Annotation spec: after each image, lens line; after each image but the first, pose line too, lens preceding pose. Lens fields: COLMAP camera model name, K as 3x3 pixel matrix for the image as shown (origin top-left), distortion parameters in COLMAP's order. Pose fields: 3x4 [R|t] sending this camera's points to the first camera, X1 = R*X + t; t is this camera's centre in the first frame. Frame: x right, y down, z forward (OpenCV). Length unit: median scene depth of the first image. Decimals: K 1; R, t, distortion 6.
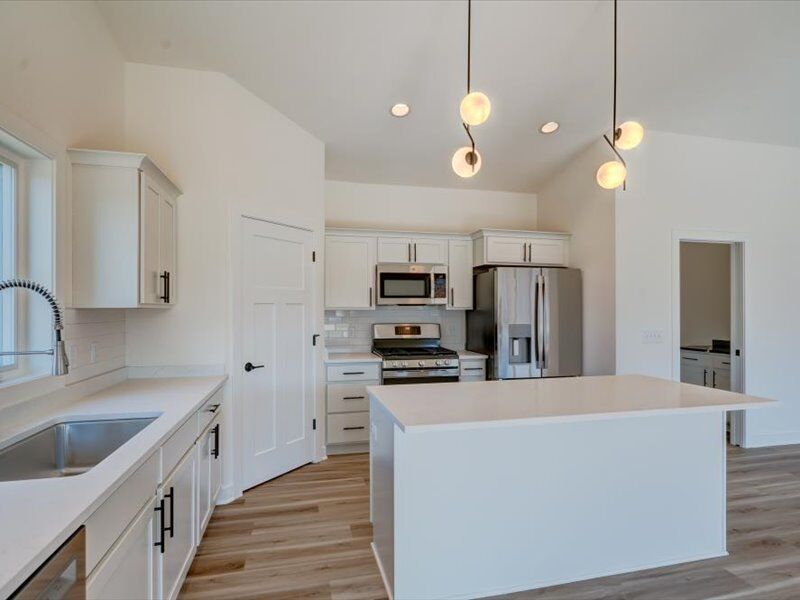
lens RADIAL K [[426.7, 0, 396.6], [0, 426.7, 307.7], [0, 0, 1]] dist [-0.001366, -0.000097]
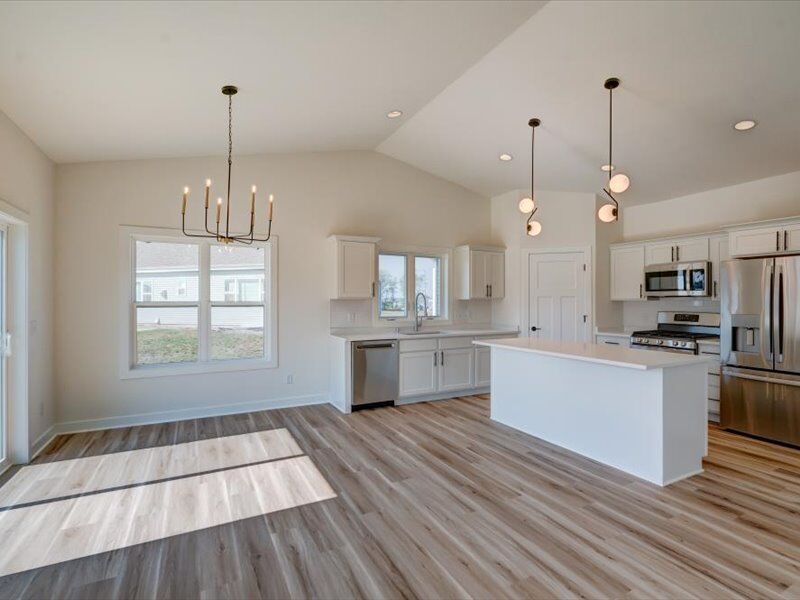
lens RADIAL K [[403.4, 0, 403.9], [0, 403.4, 292.0], [0, 0, 1]] dist [-0.001529, 0.000035]
pose [[0.252397, -0.017069, -0.967473, 0.986319], [0.001909, 0.999851, -0.017142, -0.000873], [0.967622, 0.002480, 0.252392, -0.047947]]
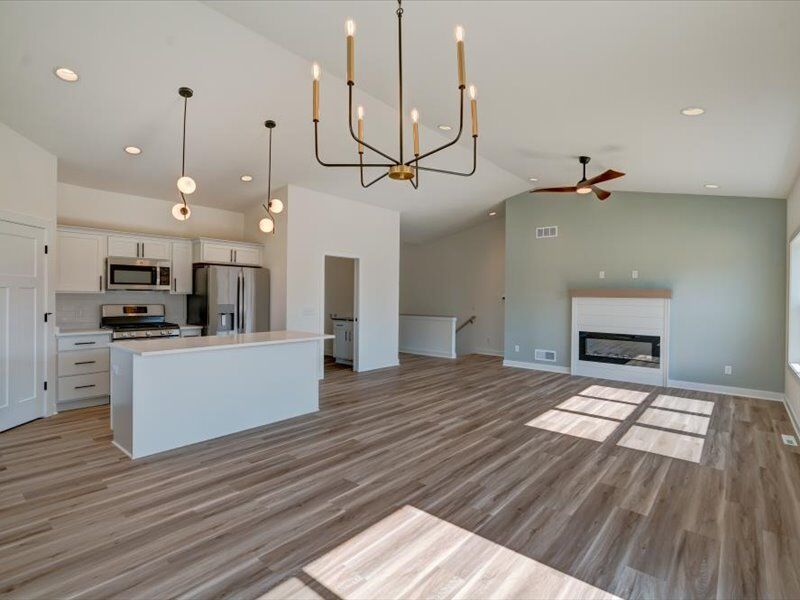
lens RADIAL K [[397.8, 0, 400.0], [0, 397.8, 300.0], [0, 0, 1]] dist [-0.002008, -0.000625]
pose [[0.806384, 0.004038, 0.591379, -0.041745], [-0.014470, 0.999812, 0.012904, -0.003230], [-0.591216, -0.018963, 0.806291, -0.463149]]
